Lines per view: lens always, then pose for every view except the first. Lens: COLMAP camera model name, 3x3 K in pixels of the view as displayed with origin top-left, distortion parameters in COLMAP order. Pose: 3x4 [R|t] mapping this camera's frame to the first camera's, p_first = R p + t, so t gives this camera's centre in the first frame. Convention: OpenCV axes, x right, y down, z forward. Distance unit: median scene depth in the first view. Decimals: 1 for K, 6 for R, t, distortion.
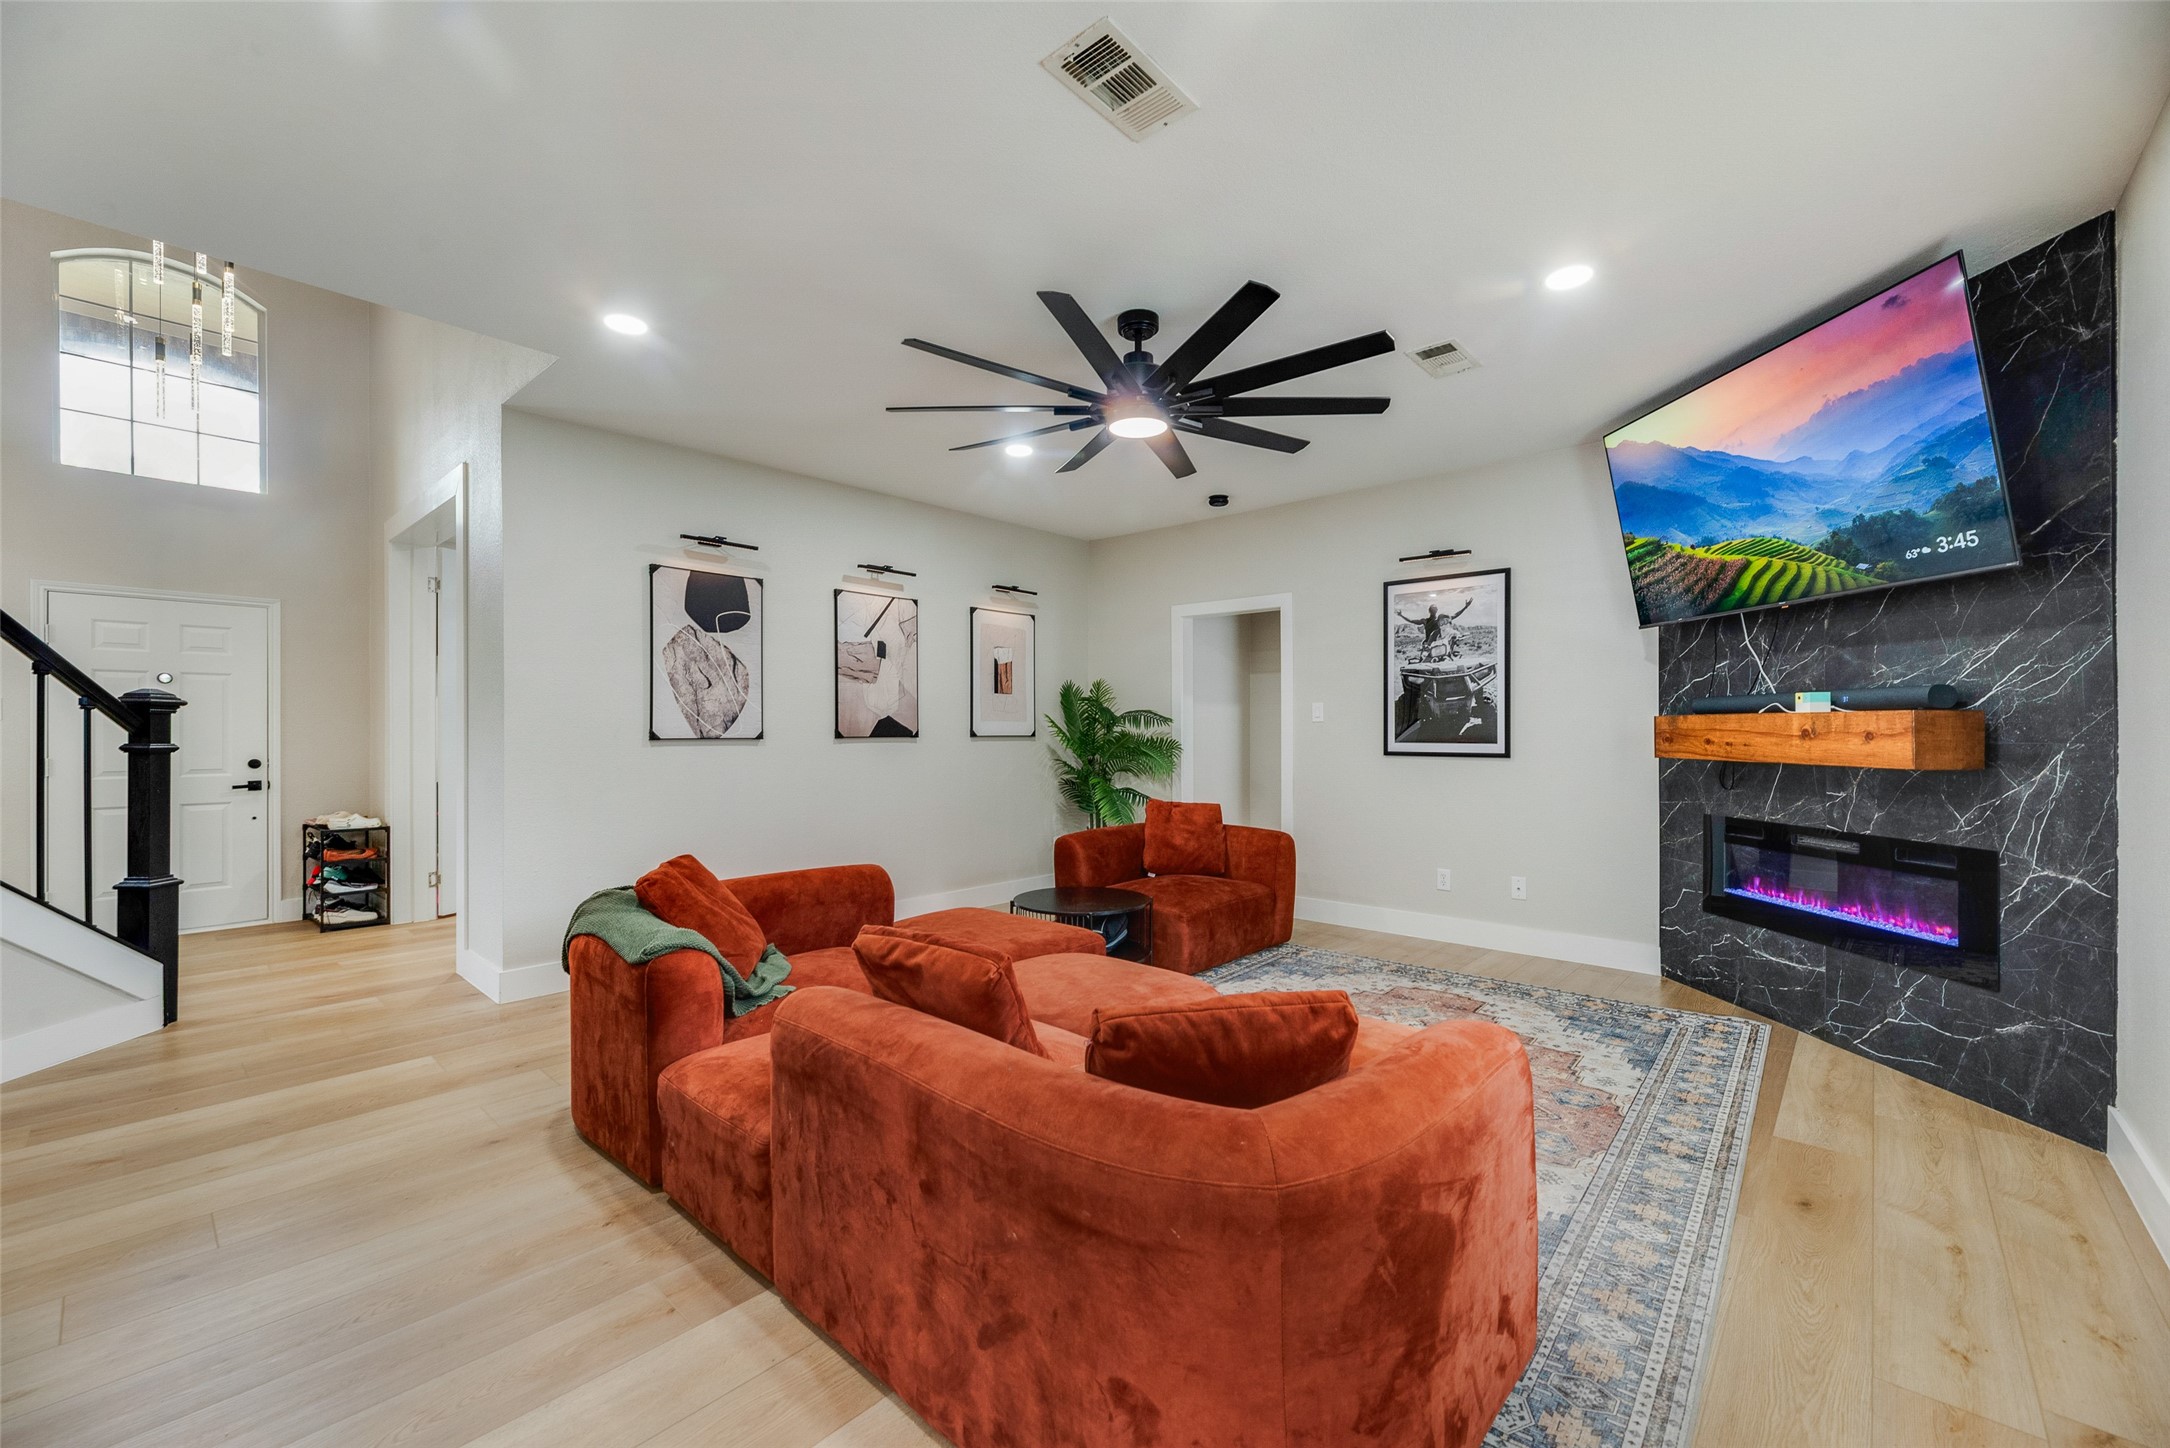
lens RADIAL K [[877.0, 0, 1101.9], [0, 877.0, 729.9], [0, 0, 1]] dist [0.000626, 0.000246]
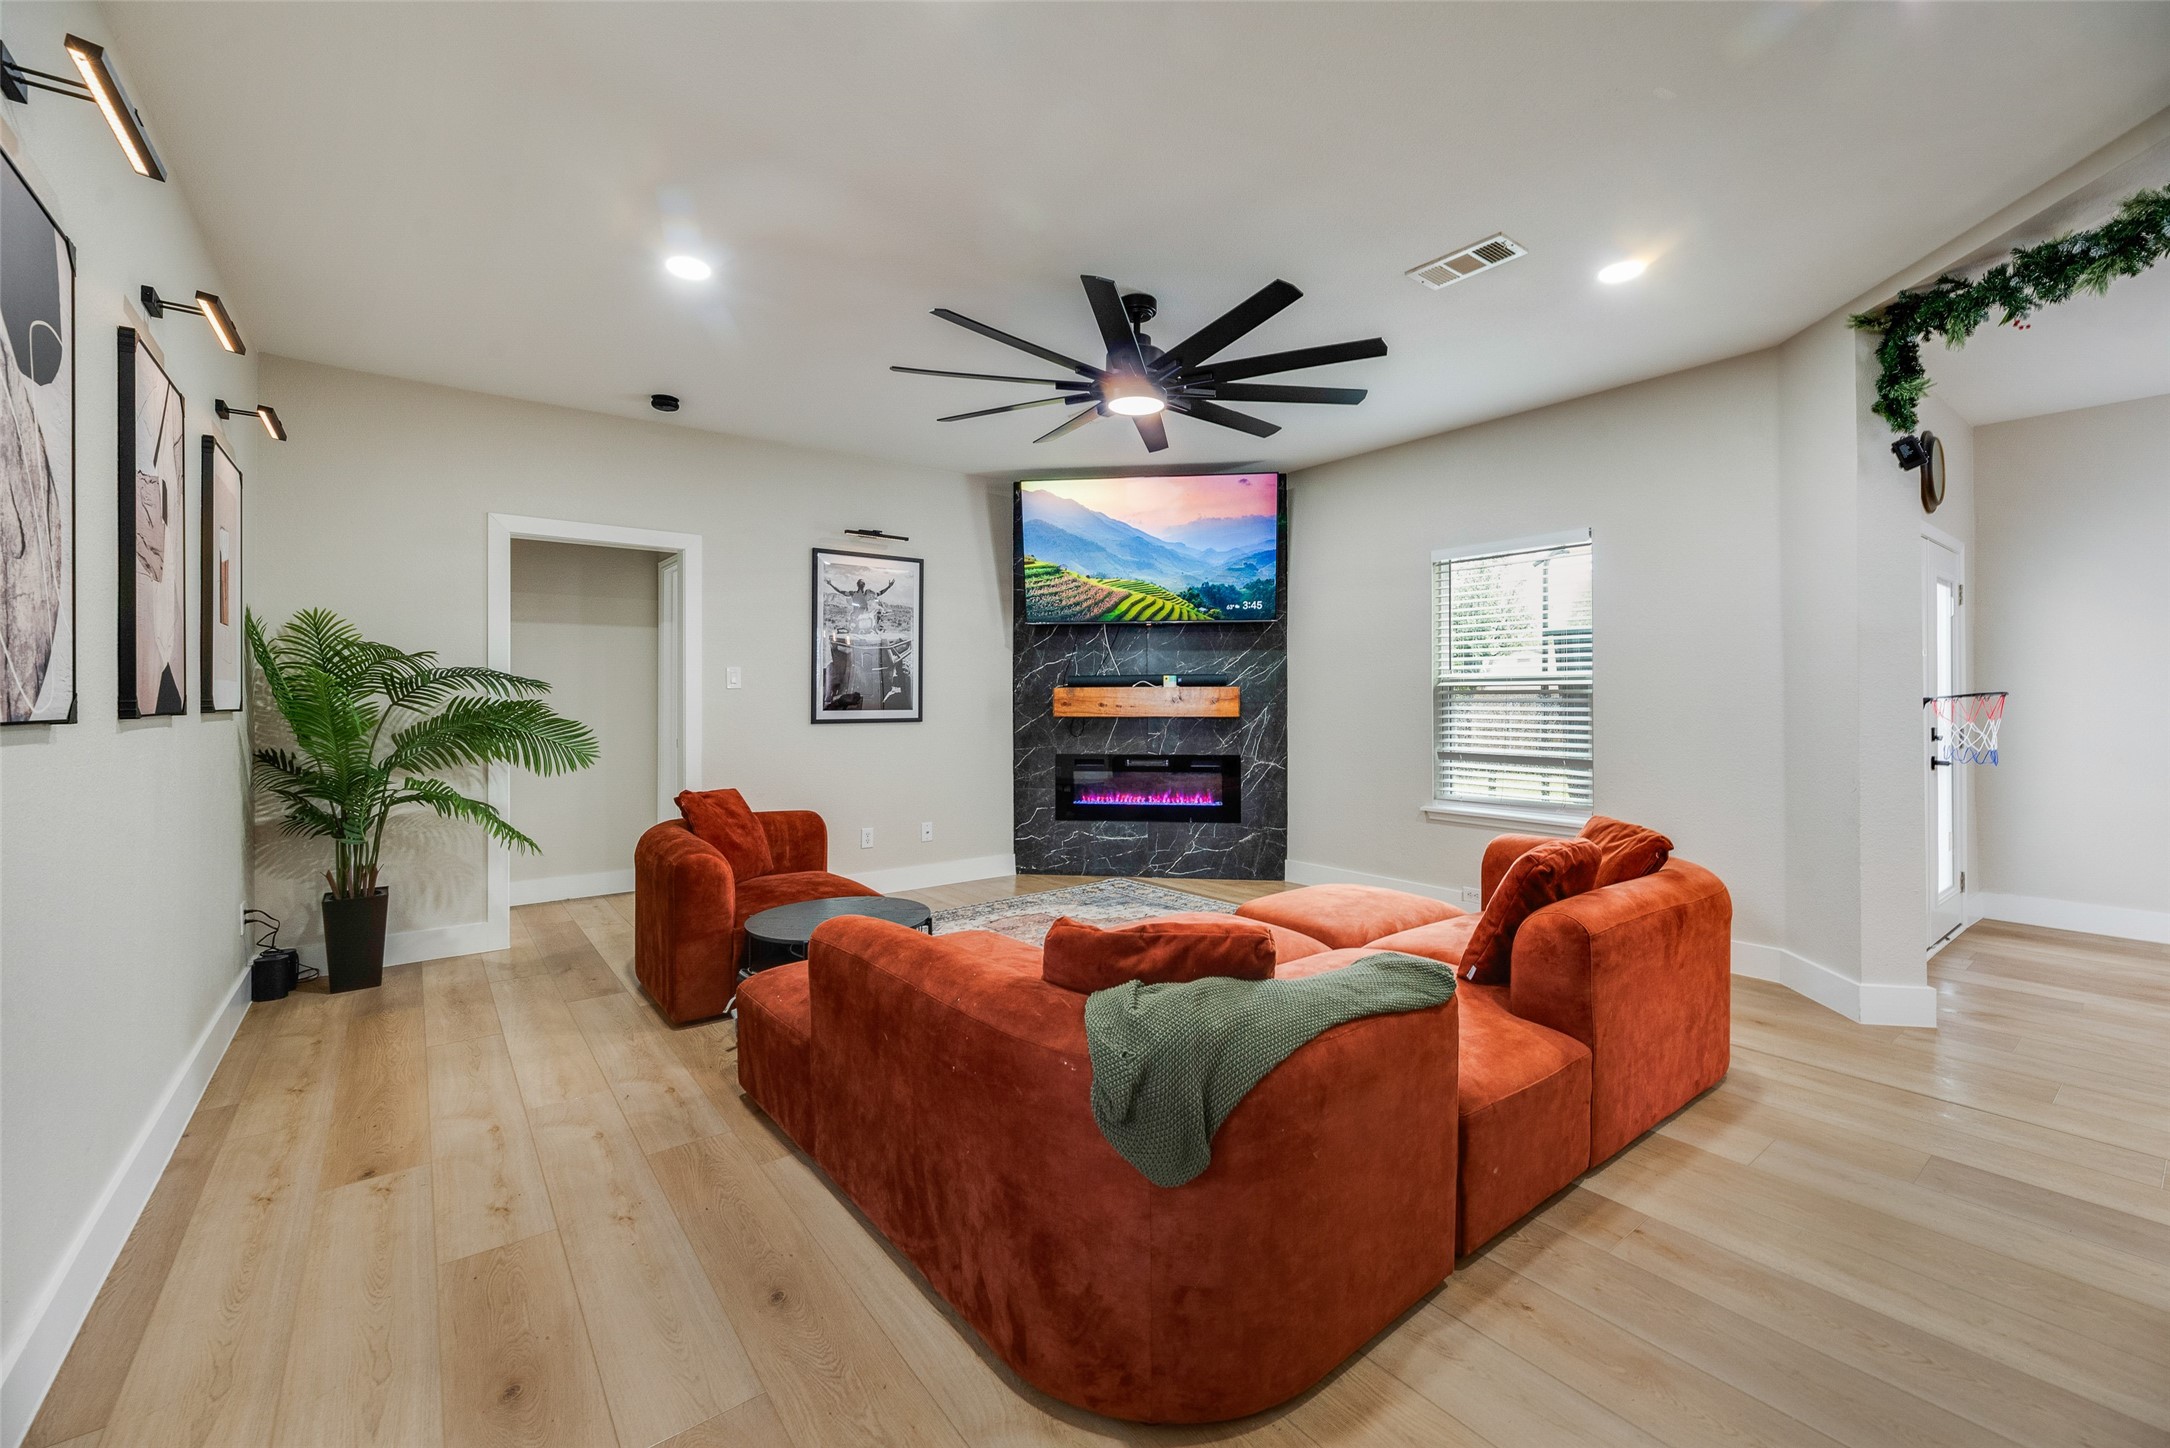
lens RADIAL K [[877.0, 0, 1101.9], [0, 877.0, 691.8], [0, 0, 1]] dist [0.000626, 0.000246]
pose [[0.186612, 0.006054, 0.982415, -0.856827], [0.002534, 0.999975, -0.006643, 0.000728], [-0.982430, 0.003729, 0.186592, 0.735948]]
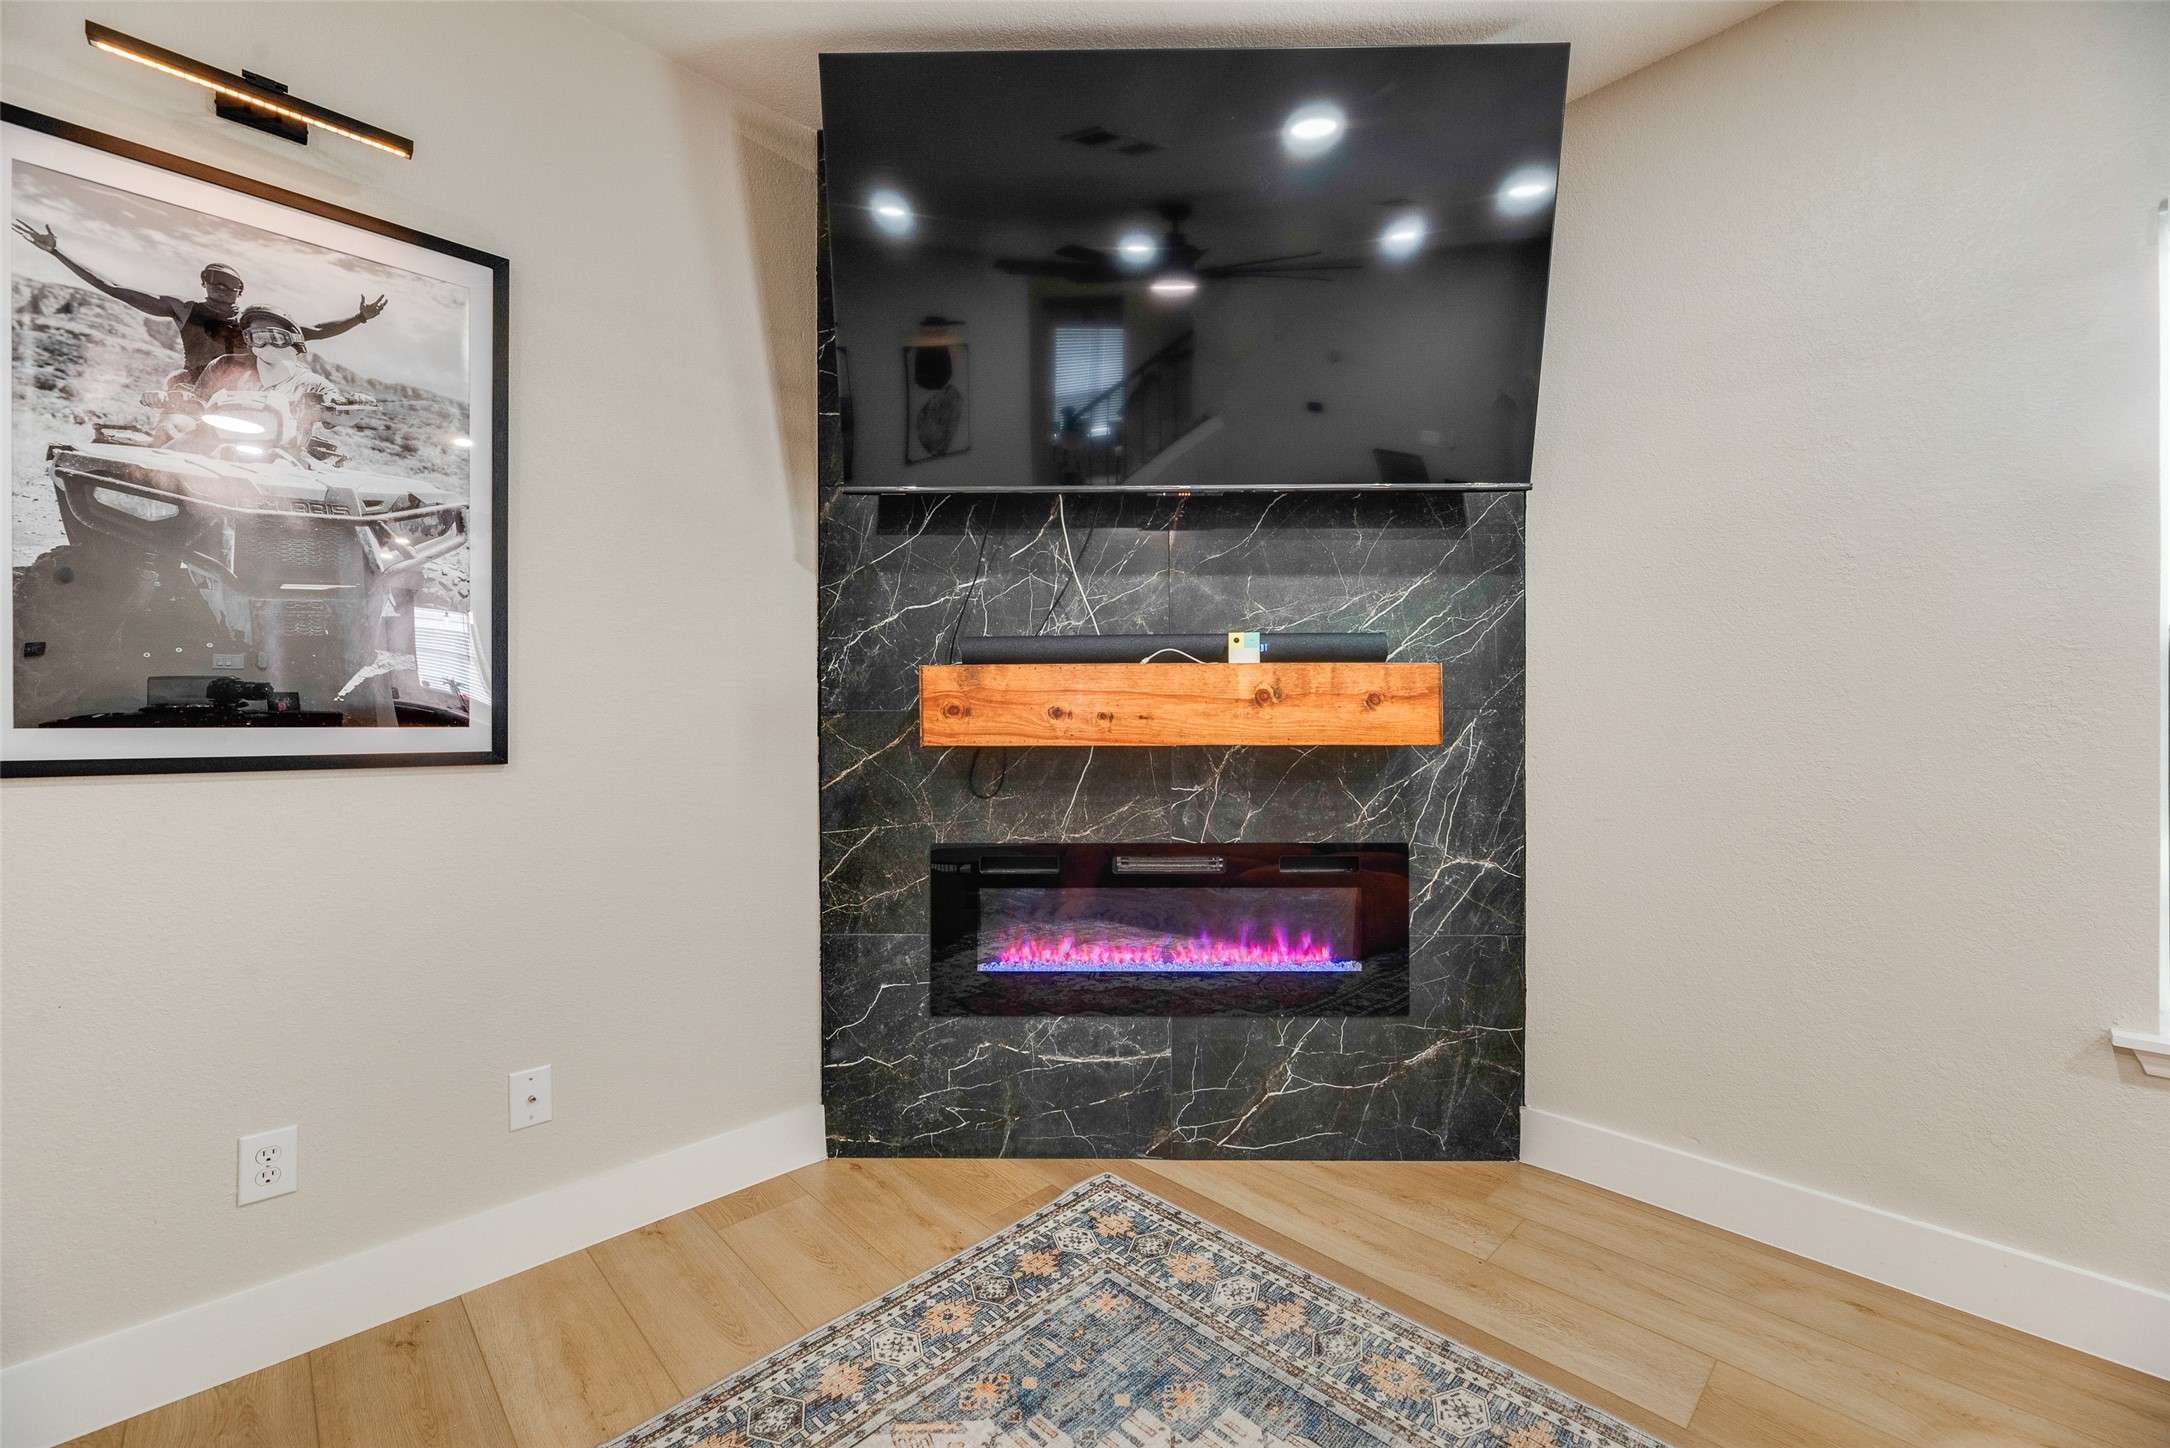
lens RADIAL K [[877.0, 0, 1094.9], [0, 877.0, 724.2], [0, 0, 1]] dist [0.000626, 0.000246]
pose [[0.079643, -0.001317, 0.996823, 0.146043], [0.003547, 0.999993, 0.001038, 0.020642], [-0.996817, 0.003454, 0.079648, 0.965135]]
